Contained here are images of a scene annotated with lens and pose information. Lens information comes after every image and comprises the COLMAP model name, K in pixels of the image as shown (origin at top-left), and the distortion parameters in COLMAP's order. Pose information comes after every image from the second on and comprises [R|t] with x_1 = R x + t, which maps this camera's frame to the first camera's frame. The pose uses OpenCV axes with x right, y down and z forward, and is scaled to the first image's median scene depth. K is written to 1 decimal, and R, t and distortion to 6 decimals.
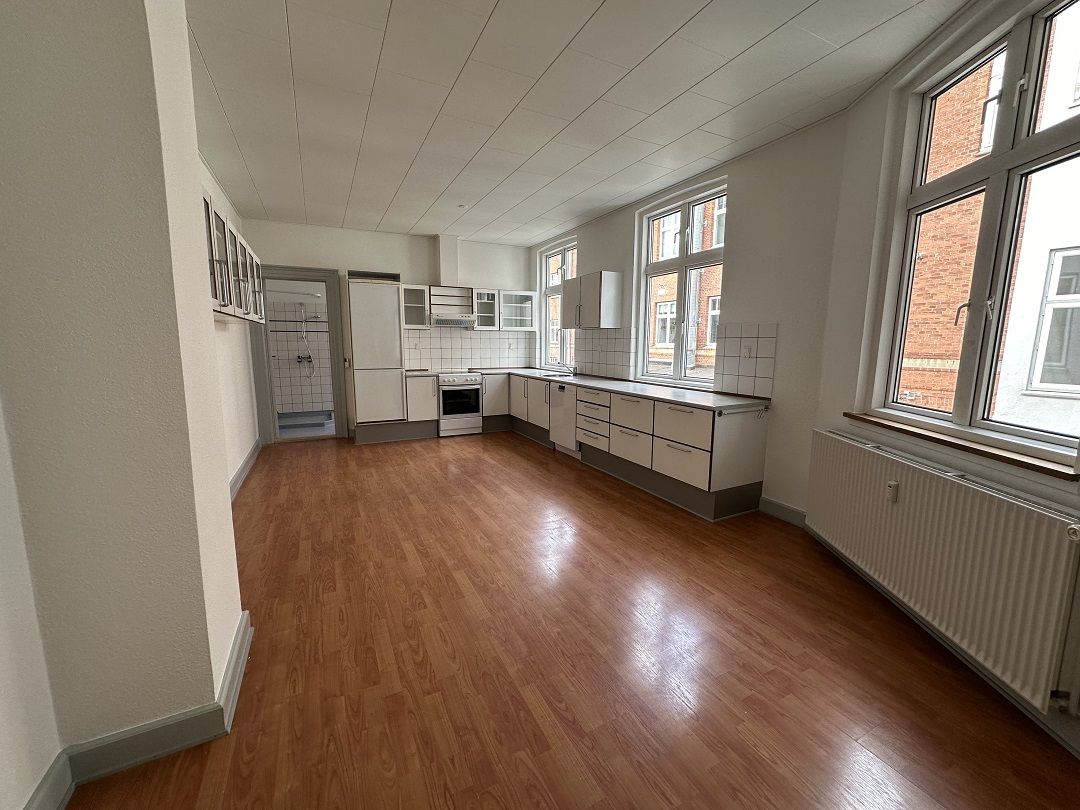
lens RADIAL K [[429.4, 0, 540.0], [0, 429.4, 405.0], [0, 0, 1]] dist [-0.000920, -0.000011]
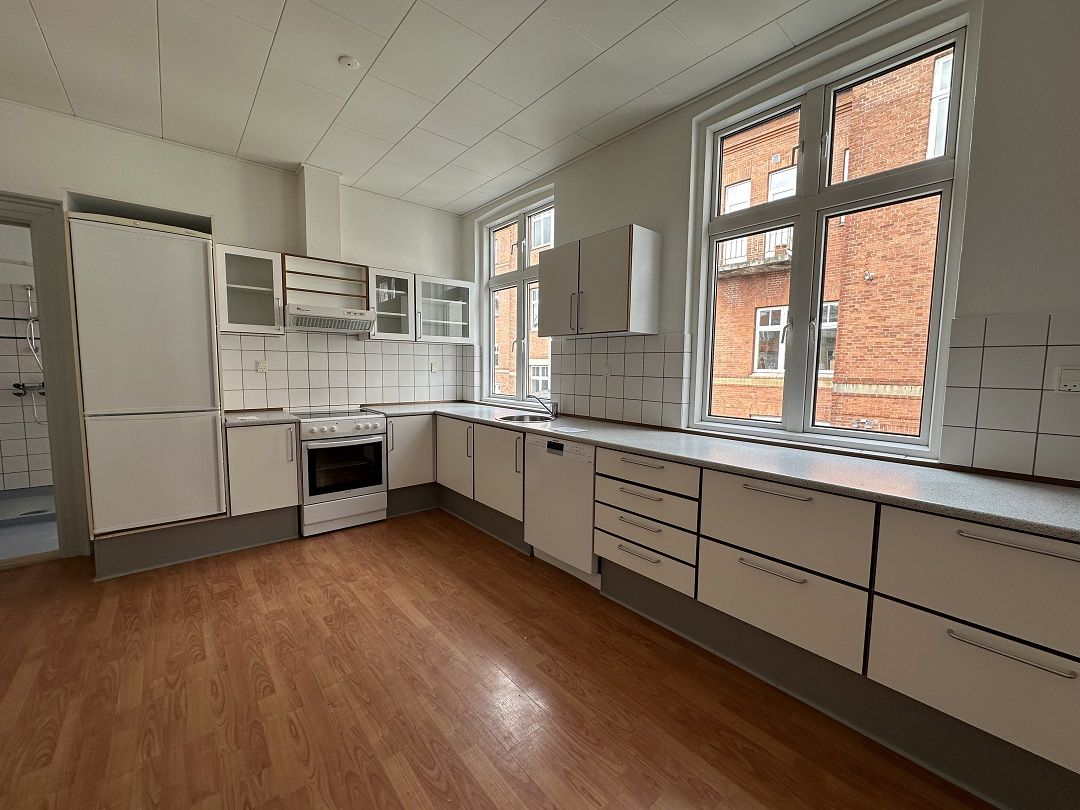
lens RADIAL K [[429.4, 0, 540.0], [0, 429.4, 405.0], [0, 0, 1]] dist [-0.000920, -0.000011]
pose [[0.972495, -0.013122, 0.232554, -0.071736], [0.026297, 0.998214, -0.053643, -0.051984], [-0.231434, 0.058283, 0.971103, 0.414976]]
